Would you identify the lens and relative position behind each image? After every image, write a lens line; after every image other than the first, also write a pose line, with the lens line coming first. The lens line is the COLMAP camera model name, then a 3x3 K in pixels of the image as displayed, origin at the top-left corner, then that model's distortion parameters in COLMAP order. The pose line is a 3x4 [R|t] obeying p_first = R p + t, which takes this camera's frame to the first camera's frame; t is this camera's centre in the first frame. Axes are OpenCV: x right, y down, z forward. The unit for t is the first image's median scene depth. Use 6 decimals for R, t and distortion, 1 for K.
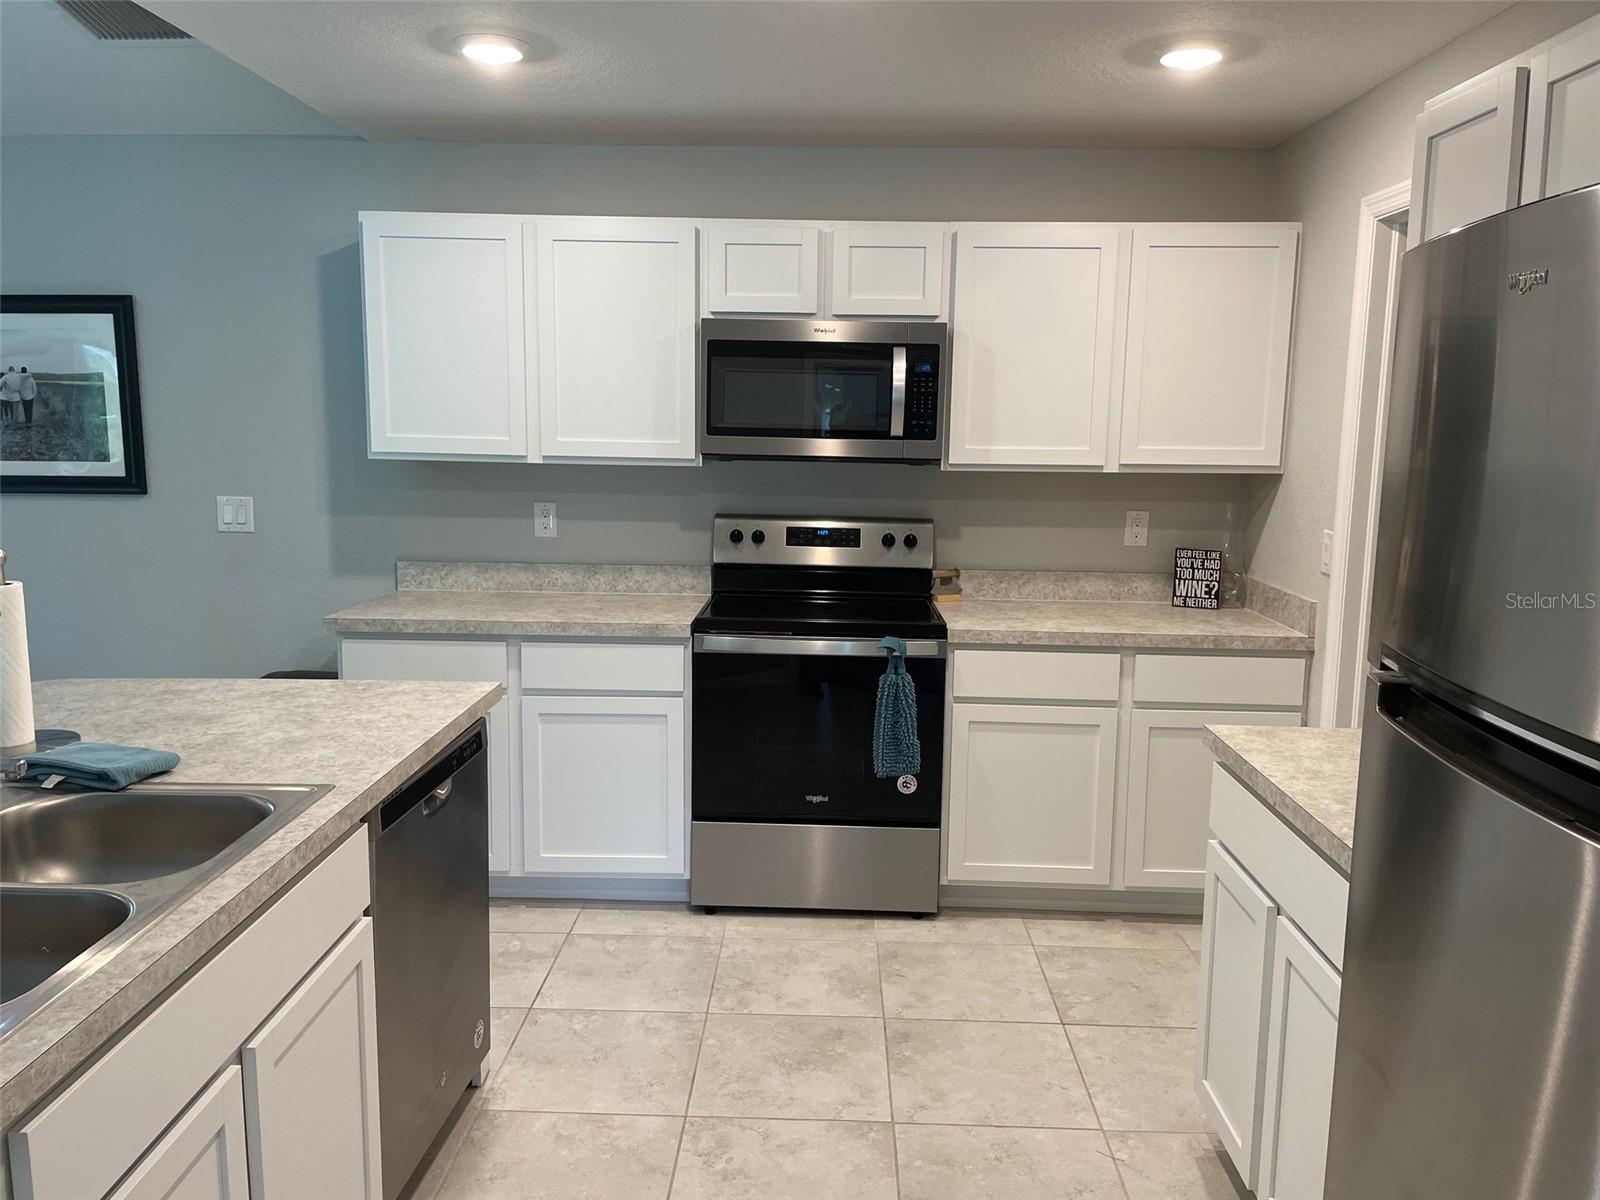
lens RADIAL K [[1197.5, 0, 804.7], [0, 1197.5, 597.3], [0, 0, 1]] dist [0.048963, -0.002225]
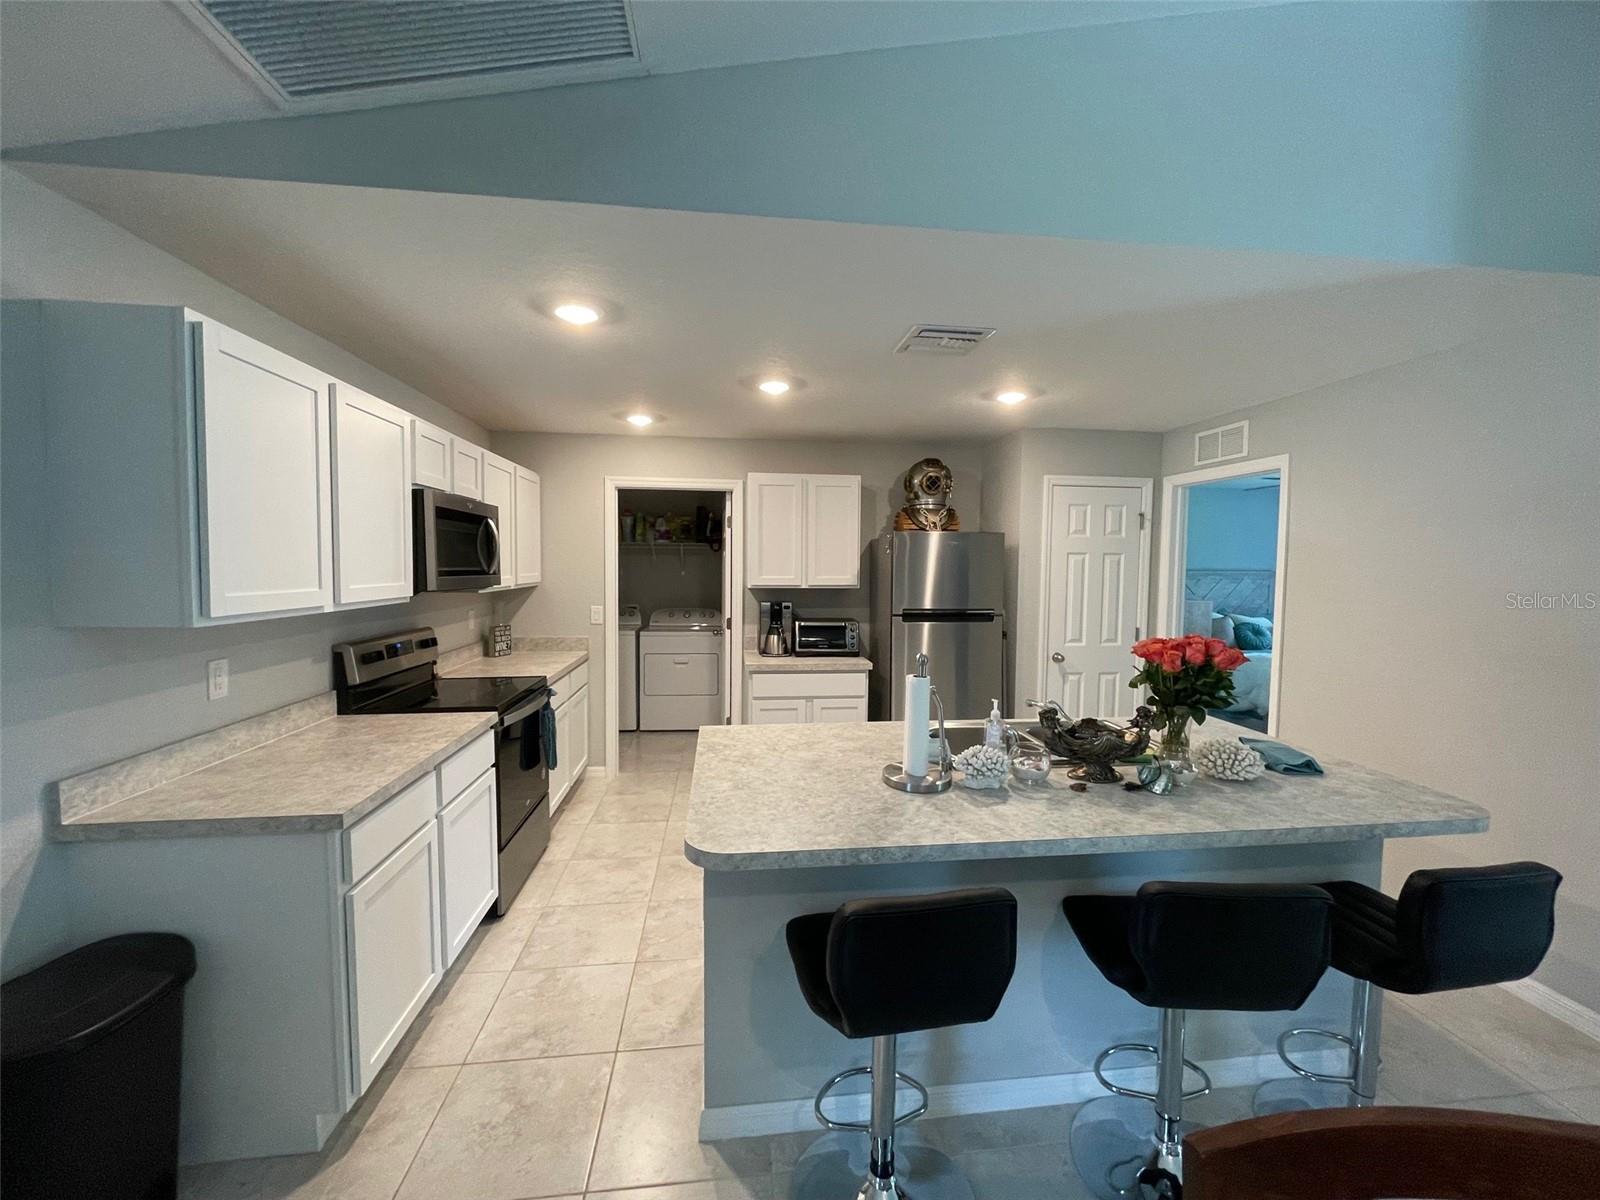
lens RADIAL K [[642.8, 0, 810.2], [0, 642.8, 597.8], [0, 0, 1]] dist [0.001965, -0.000036]
pose [[-0.148574, -0.070270, 0.986402, -0.752606], [0.139547, 0.986001, 0.091260, -0.106680], [-0.979006, 0.151208, -0.136688, 0.621444]]
